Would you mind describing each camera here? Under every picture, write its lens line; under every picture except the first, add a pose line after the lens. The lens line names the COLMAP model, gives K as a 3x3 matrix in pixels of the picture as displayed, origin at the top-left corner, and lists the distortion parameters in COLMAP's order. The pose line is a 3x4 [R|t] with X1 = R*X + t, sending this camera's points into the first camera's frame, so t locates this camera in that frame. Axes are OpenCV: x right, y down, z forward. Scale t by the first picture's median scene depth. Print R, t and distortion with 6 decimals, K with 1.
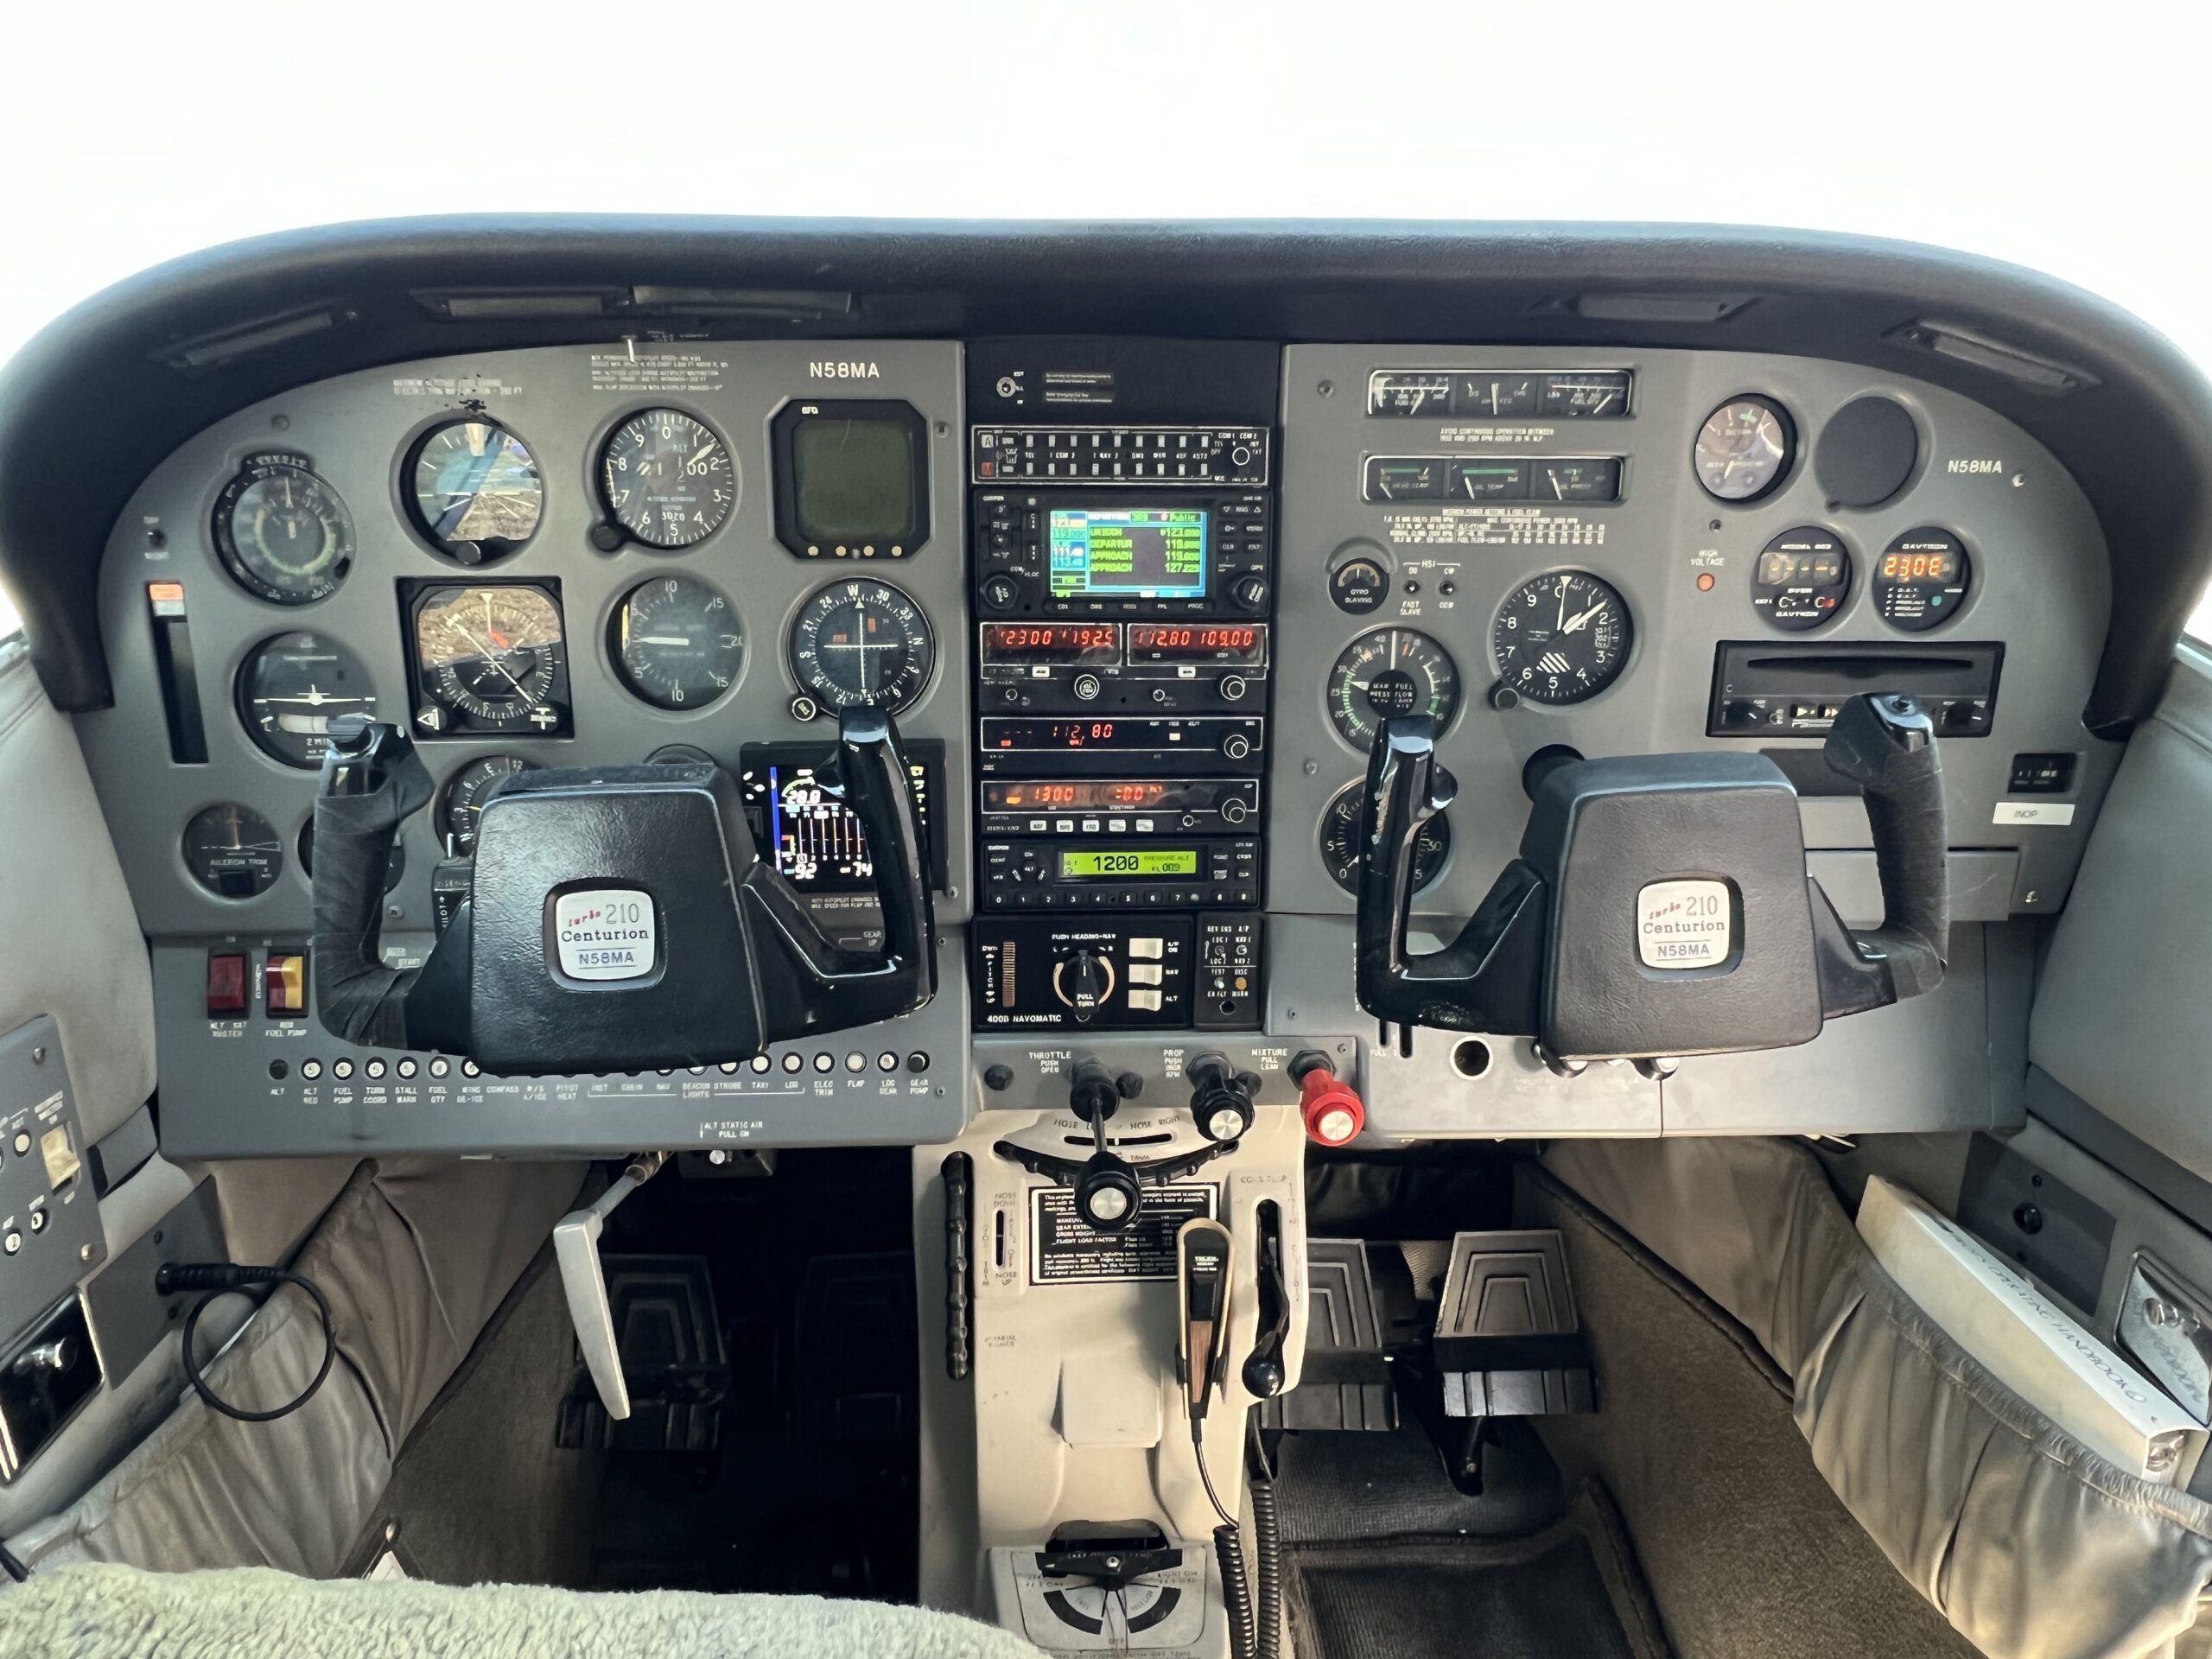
lens RADIAL K [[1436.8, 0, 1089.9], [0, 1436.8, 858.3], [0, 0, 1]] dist [-0.002390, 0.000049]
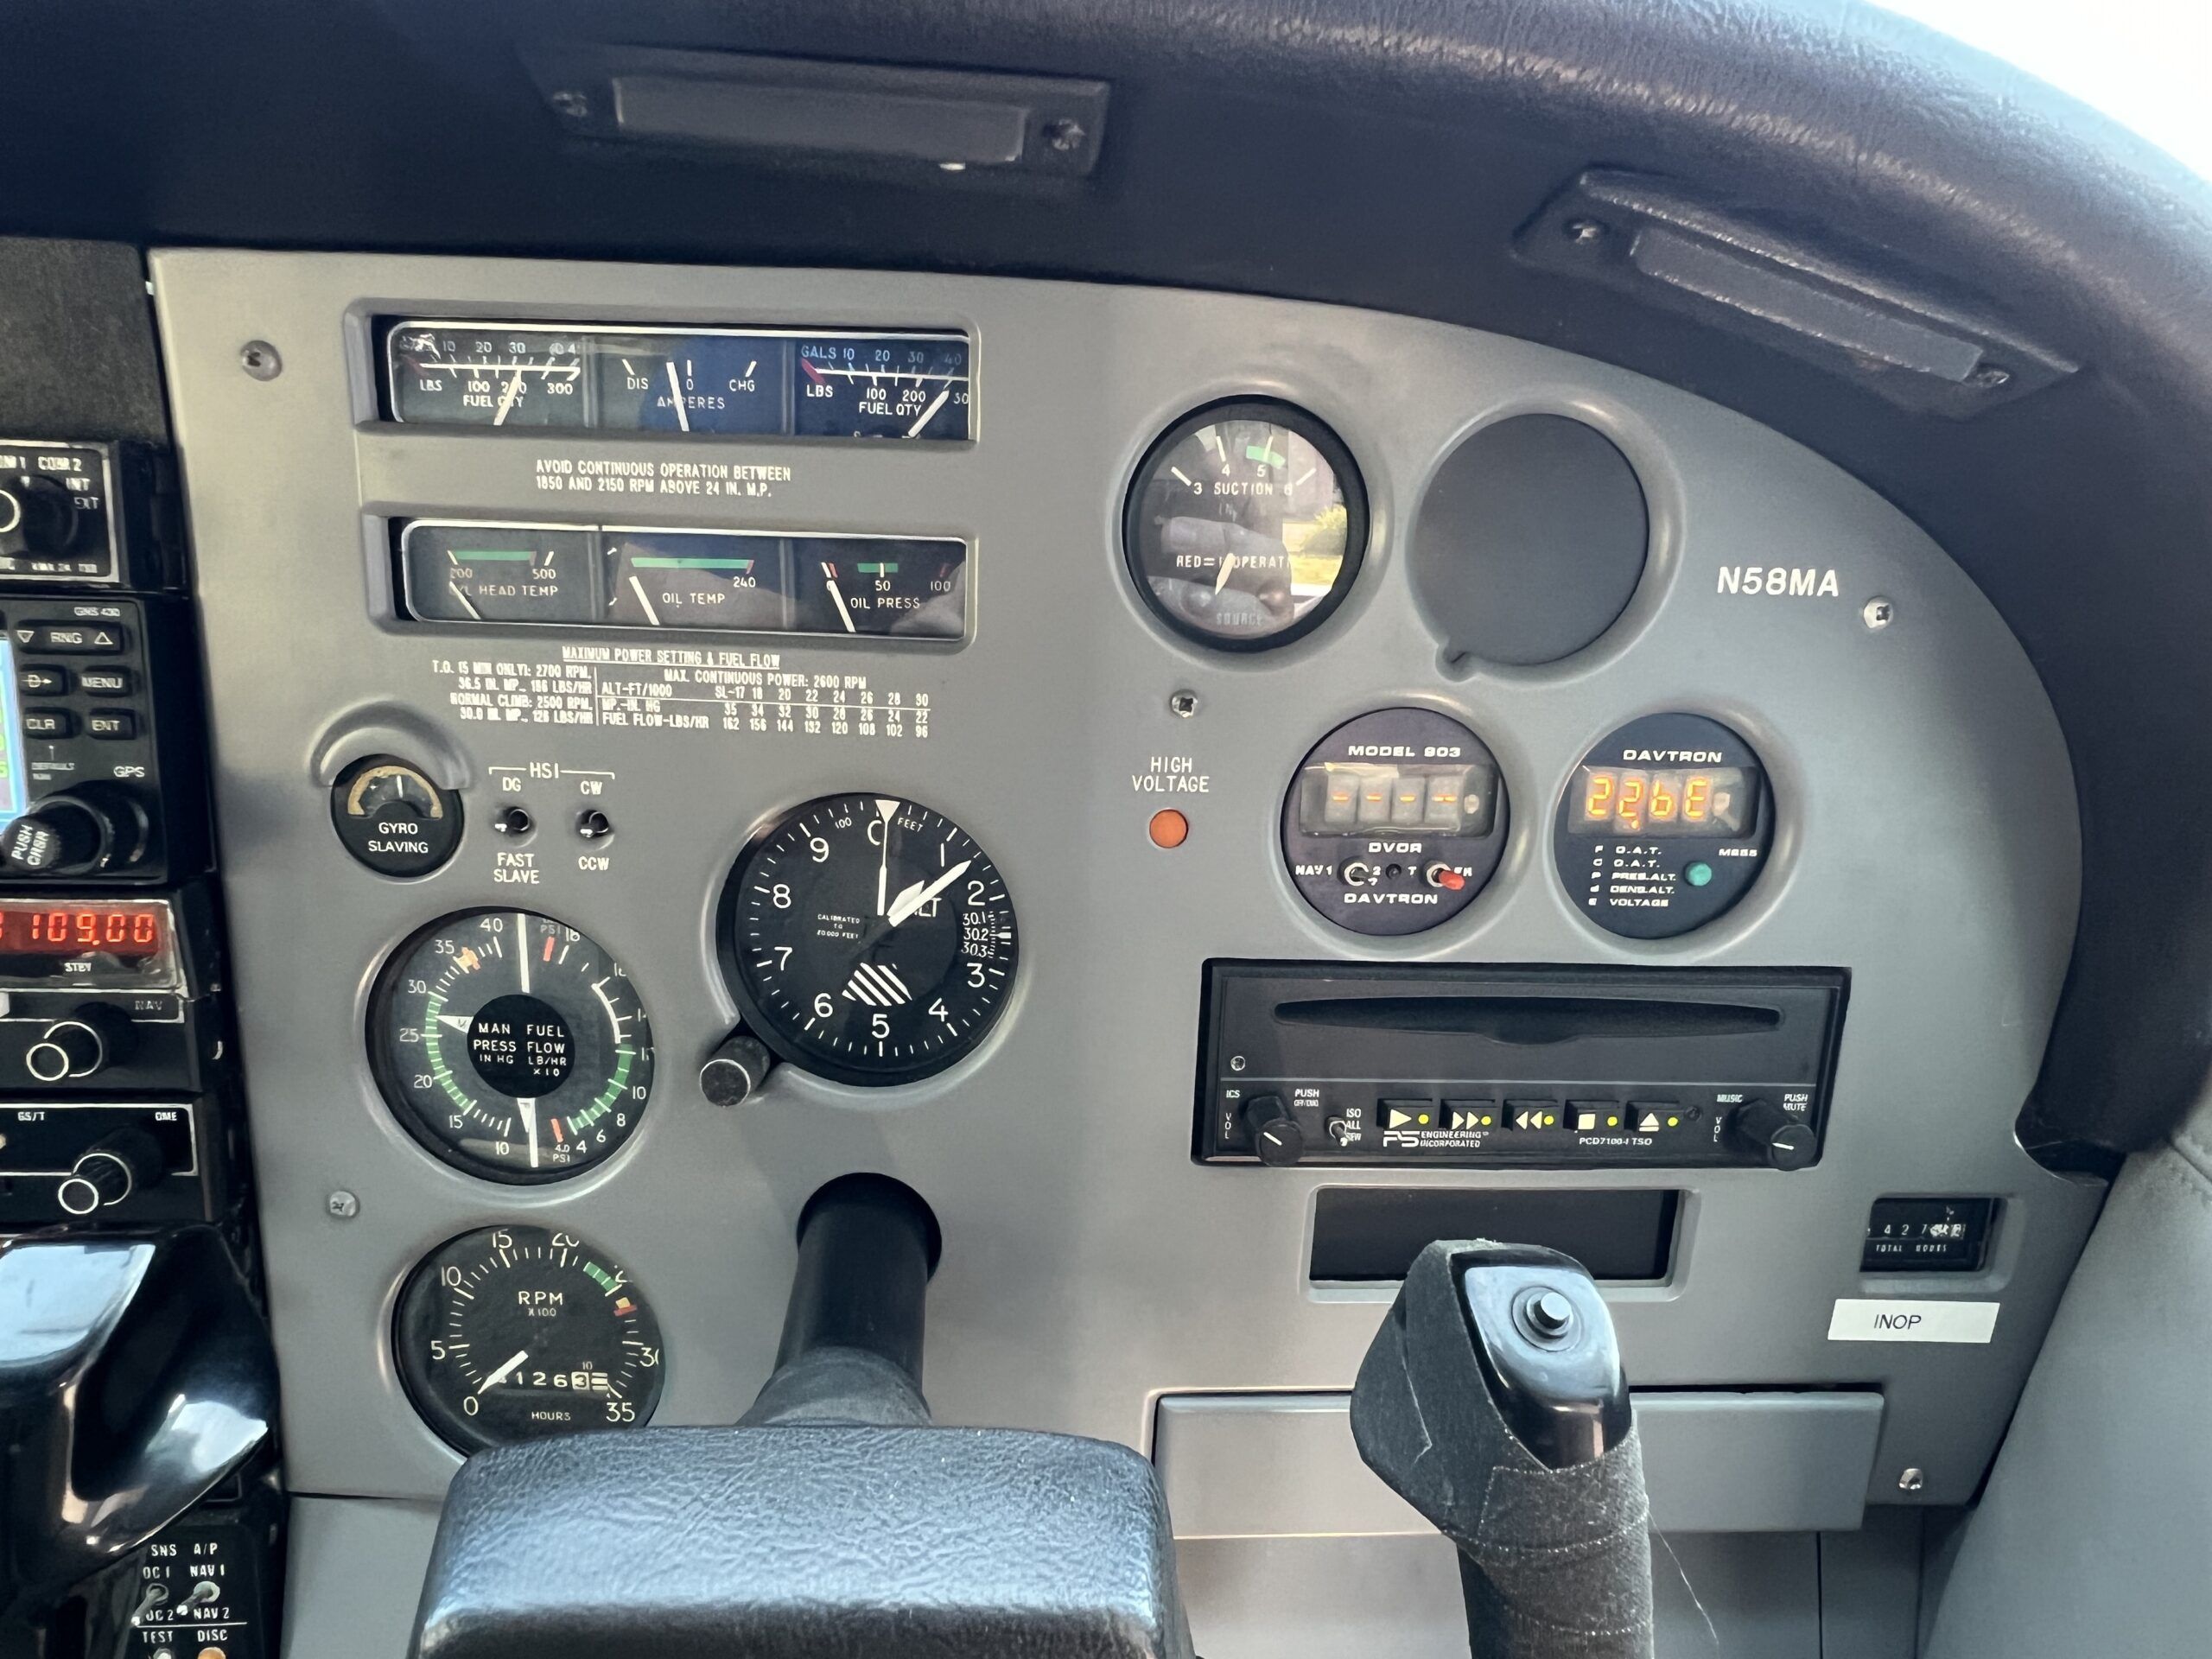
lens RADIAL K [[1436.8, 0, 1071.6], [0, 1436.8, 900.6], [0, 0, 1]] dist [-0.002390, 0.000049]
pose [[0.999388, 0.019842, 0.028795, 0.382711], [-0.019063, 0.999452, -0.027065, -0.156359], [-0.029316, 0.026500, 0.999219, 0.560033]]
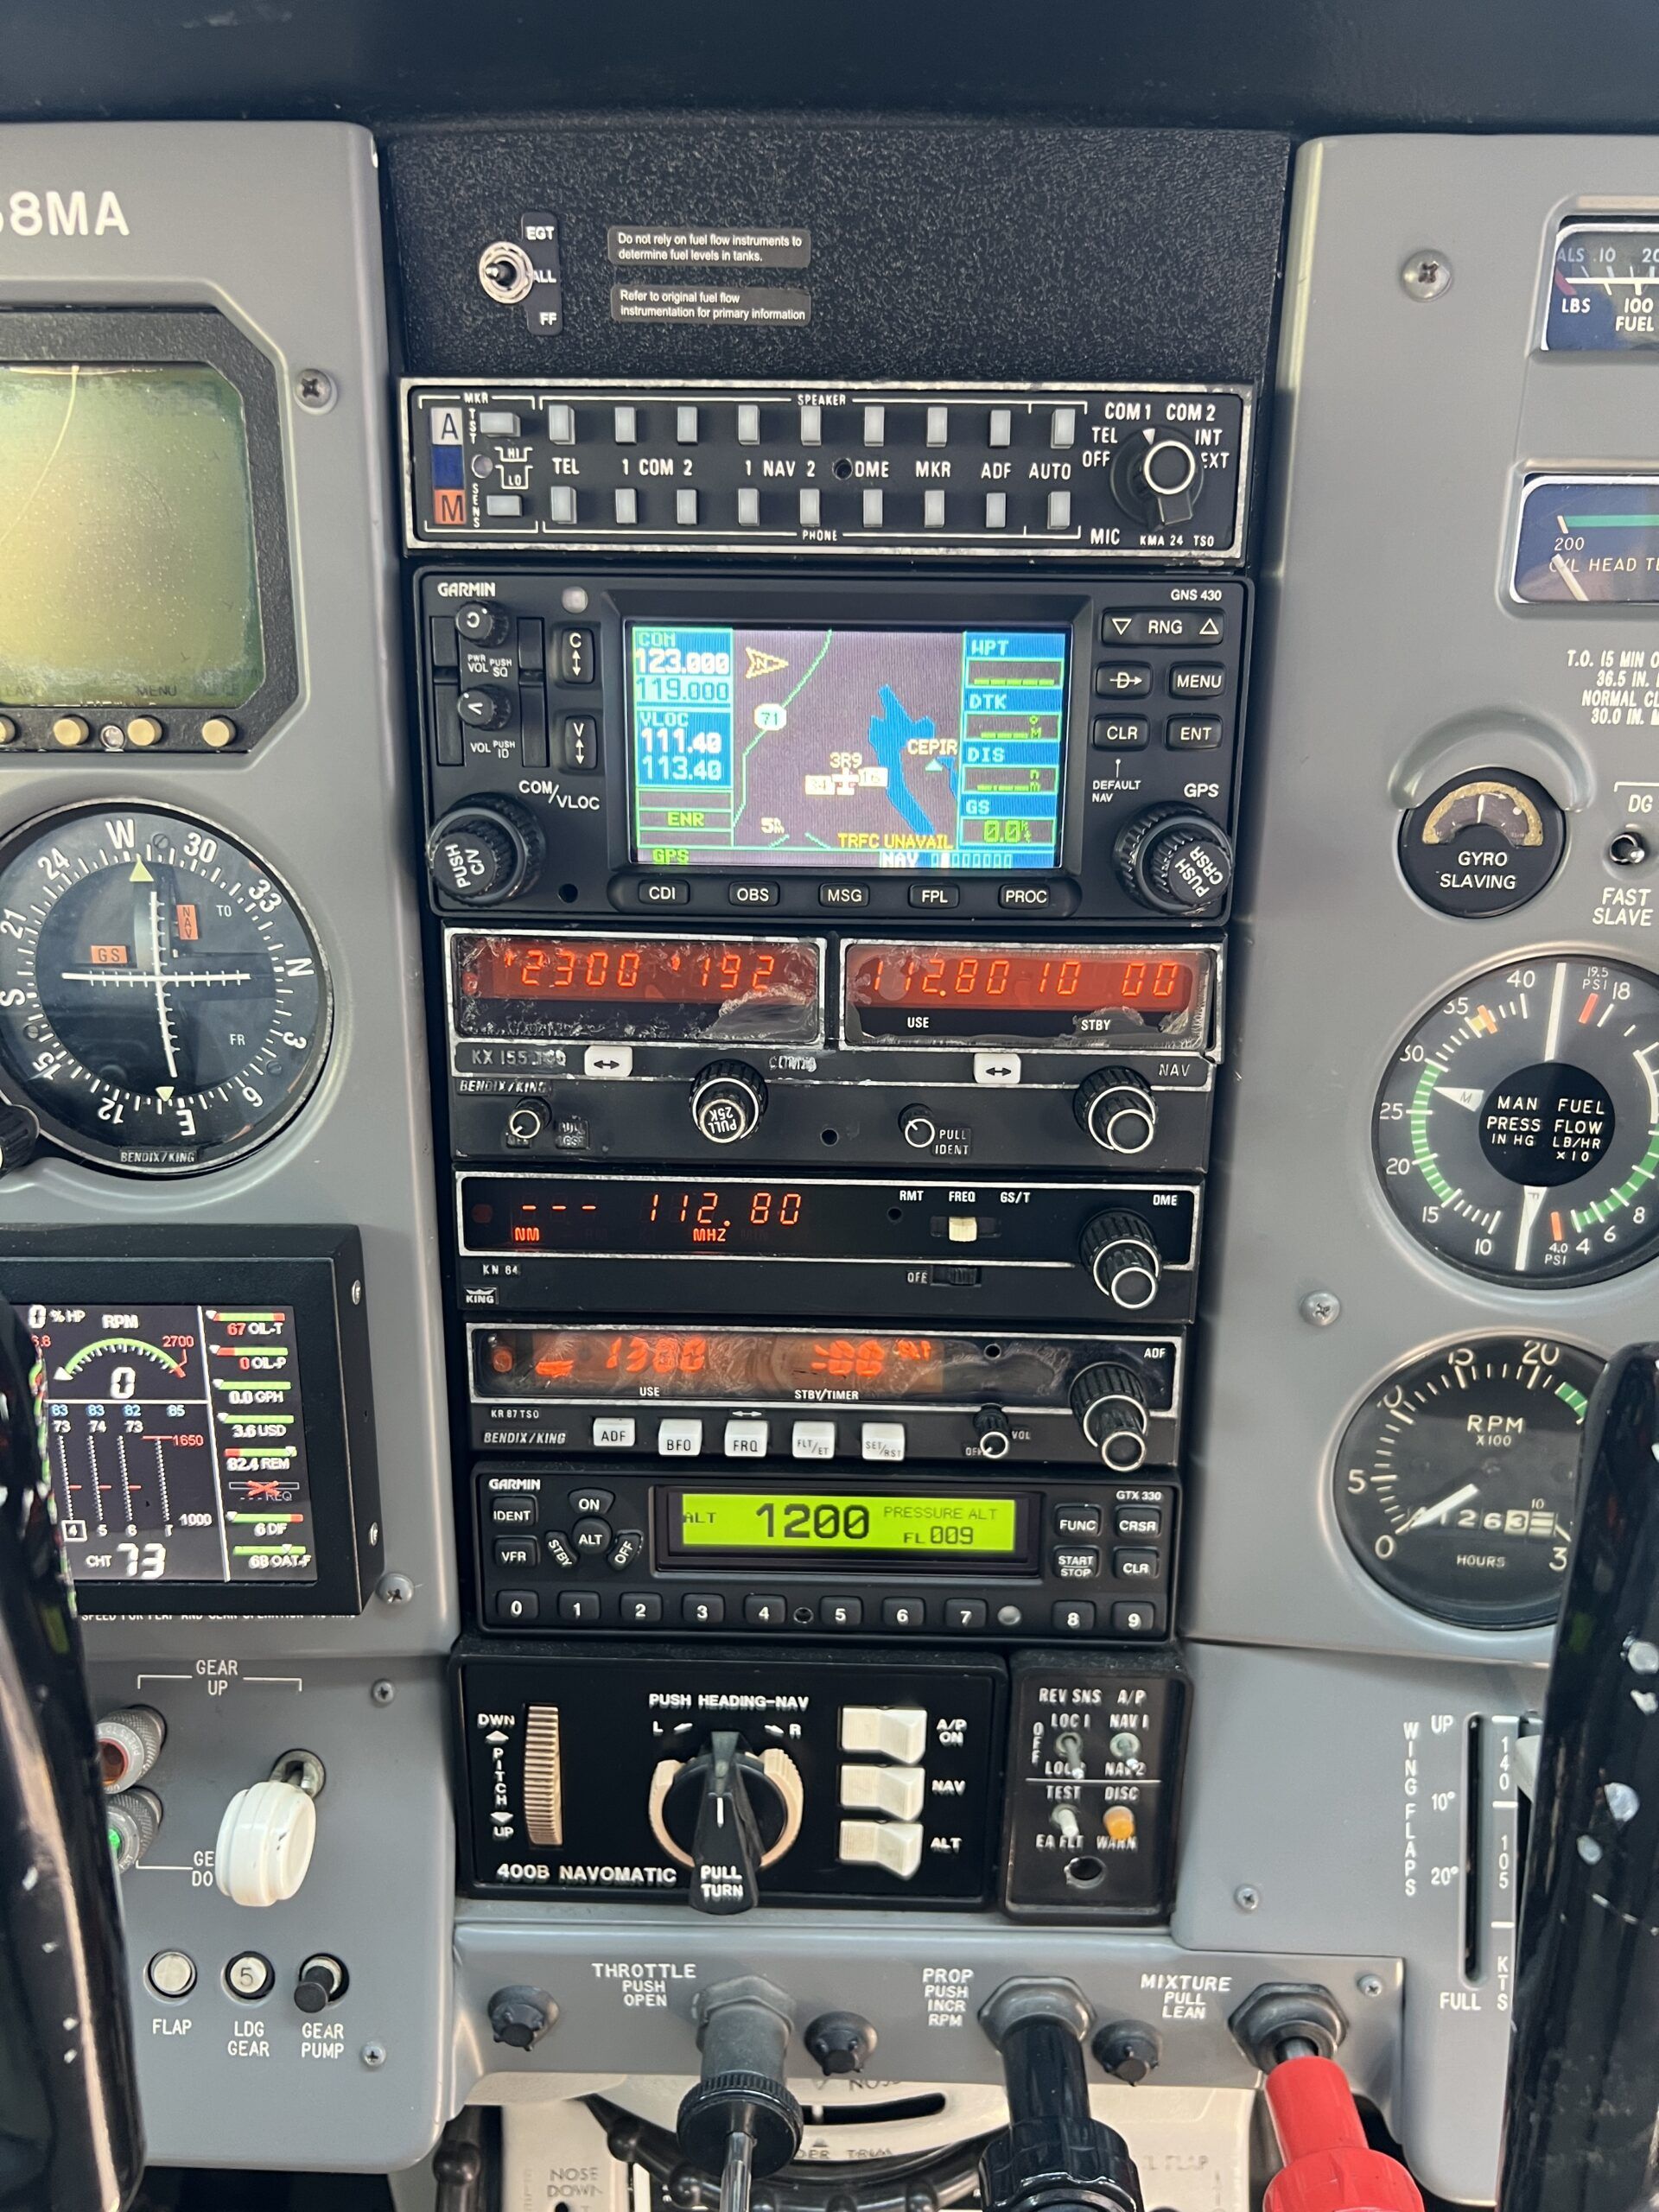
lens RADIAL K [[1667.8, 0, 831.6], [0, 1667.8, 1114.1], [0, 0, 1]] dist [0.052528, -0.059623]
pose [[0.997579, 0.026568, -0.064266, 0.052689], [-0.024067, 0.998934, 0.039382, -0.134426], [0.065243, -0.037740, 0.997155, 0.565480]]
